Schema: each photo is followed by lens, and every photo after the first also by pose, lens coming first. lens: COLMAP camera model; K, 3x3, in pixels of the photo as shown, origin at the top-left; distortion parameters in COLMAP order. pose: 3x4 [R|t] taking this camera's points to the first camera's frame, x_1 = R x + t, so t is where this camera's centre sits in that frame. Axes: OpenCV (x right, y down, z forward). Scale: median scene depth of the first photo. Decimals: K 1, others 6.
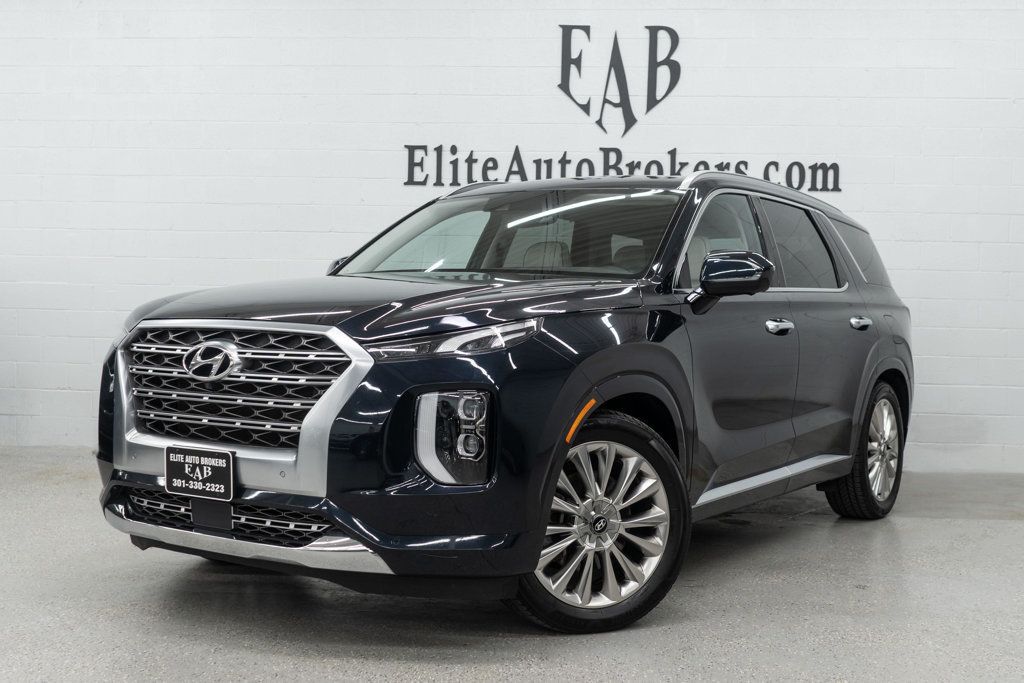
lens RADIAL K [[1247.1, 0, 511.8], [0, 1247.1, 318.8], [0, 0, 1]] dist [-0.002075, -0.003081]
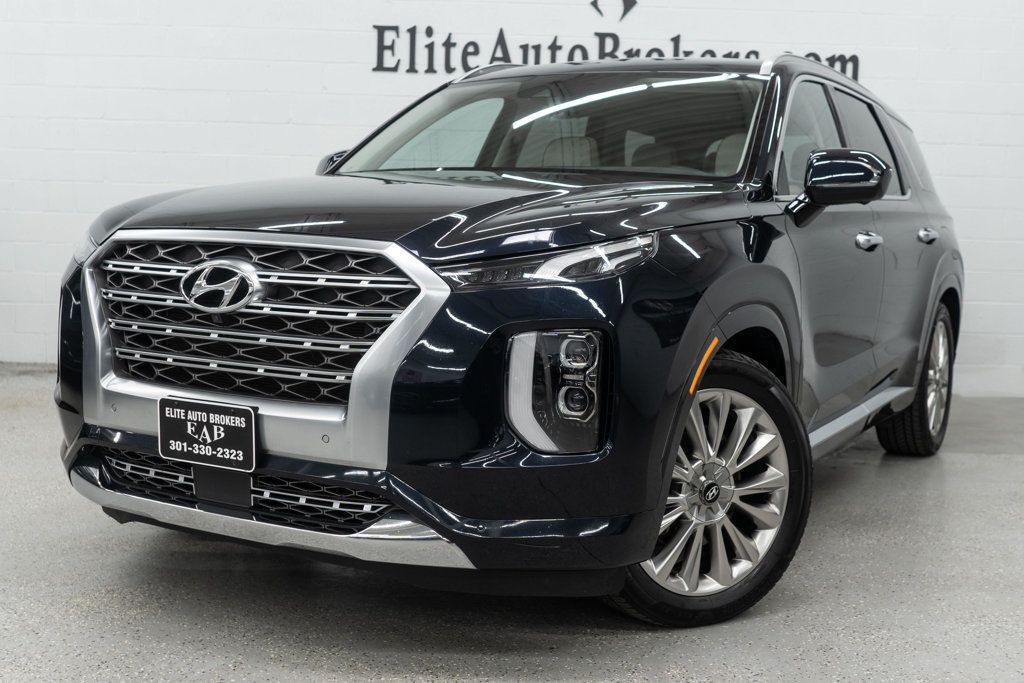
lens RADIAL K [[1247.1, 0, 511.8], [0, 1247.1, 318.8], [0, 0, 1]] dist [-0.002075, -0.003081]
pose [[0.997212, 0.003672, 0.074531, -0.116316], [-0.009580, 0.996823, 0.079072, -0.007515], [-0.074004, -0.079566, 0.994079, 0.225562]]
